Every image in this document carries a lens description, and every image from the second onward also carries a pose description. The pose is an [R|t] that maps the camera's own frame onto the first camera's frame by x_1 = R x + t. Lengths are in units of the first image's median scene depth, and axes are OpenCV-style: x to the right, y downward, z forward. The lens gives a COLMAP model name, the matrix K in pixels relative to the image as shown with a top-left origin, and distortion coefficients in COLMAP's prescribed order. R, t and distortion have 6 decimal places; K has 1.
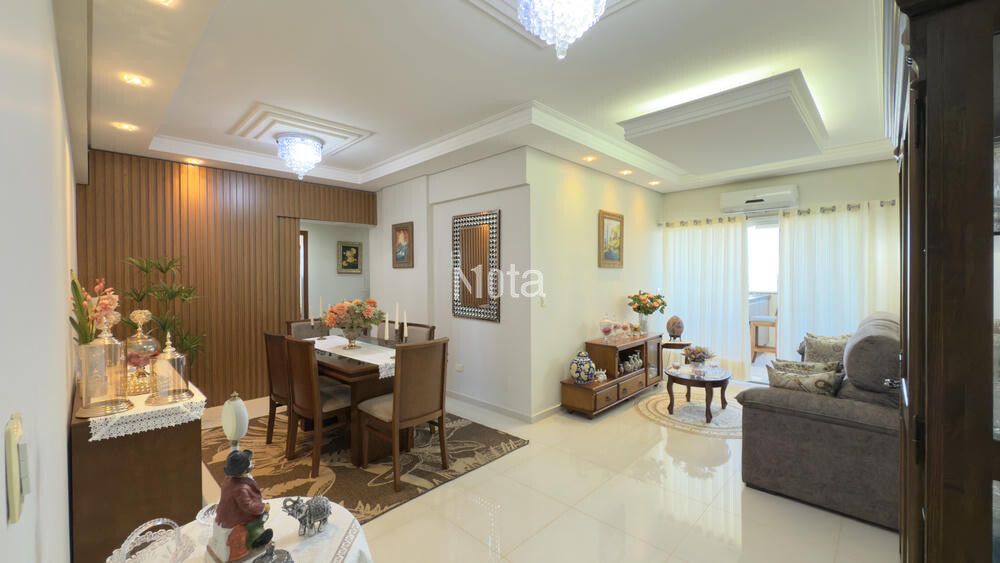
lens RADIAL K [[399.9, 0, 500.0], [0, 399.9, 281.5], [0, 0, 1]] dist [0.002181, -0.000099]
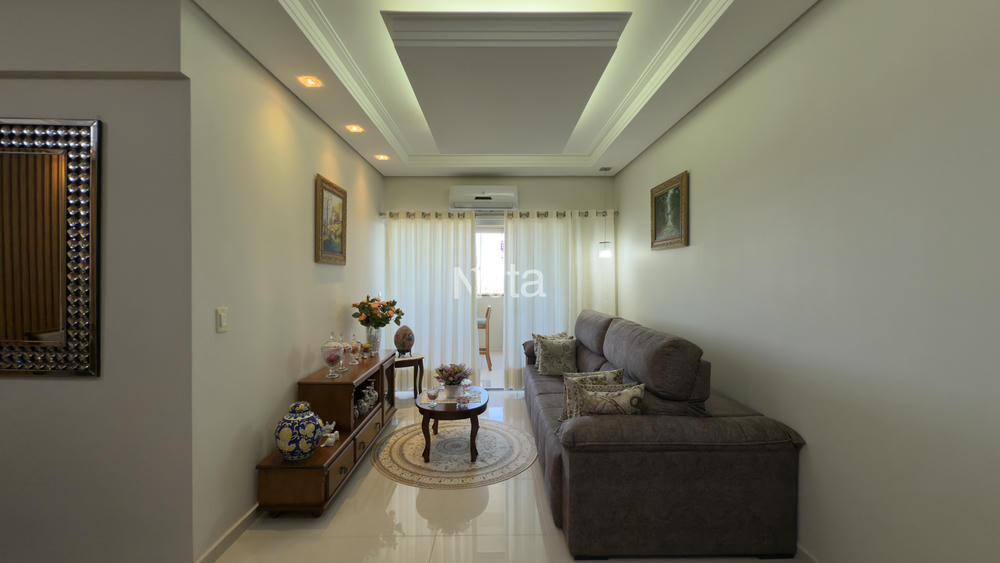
lens RADIAL K [[399.9, 0, 500.0], [0, 399.9, 281.5], [0, 0, 1]] dist [0.002181, -0.000099]
pose [[0.710454, 0.001412, 0.703742, 0.001542], [0.007282, 0.999930, -0.009358, 0.004944], [-0.703706, 0.011773, 0.710394, 0.352703]]
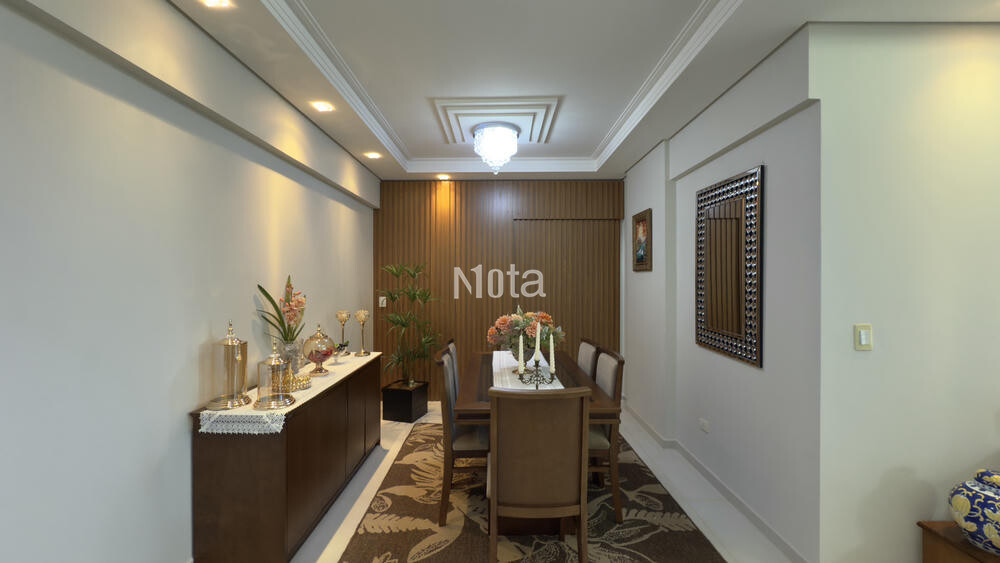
lens RADIAL K [[399.9, 0, 500.0], [0, 399.9, 281.5], [0, 0, 1]] dist [0.002181, -0.000099]
pose [[0.694838, 0.009497, -0.719104, 0.138378], [-0.014713, 0.999891, -0.001012, -0.011127], [0.719016, 0.011283, 0.694902, 0.329081]]
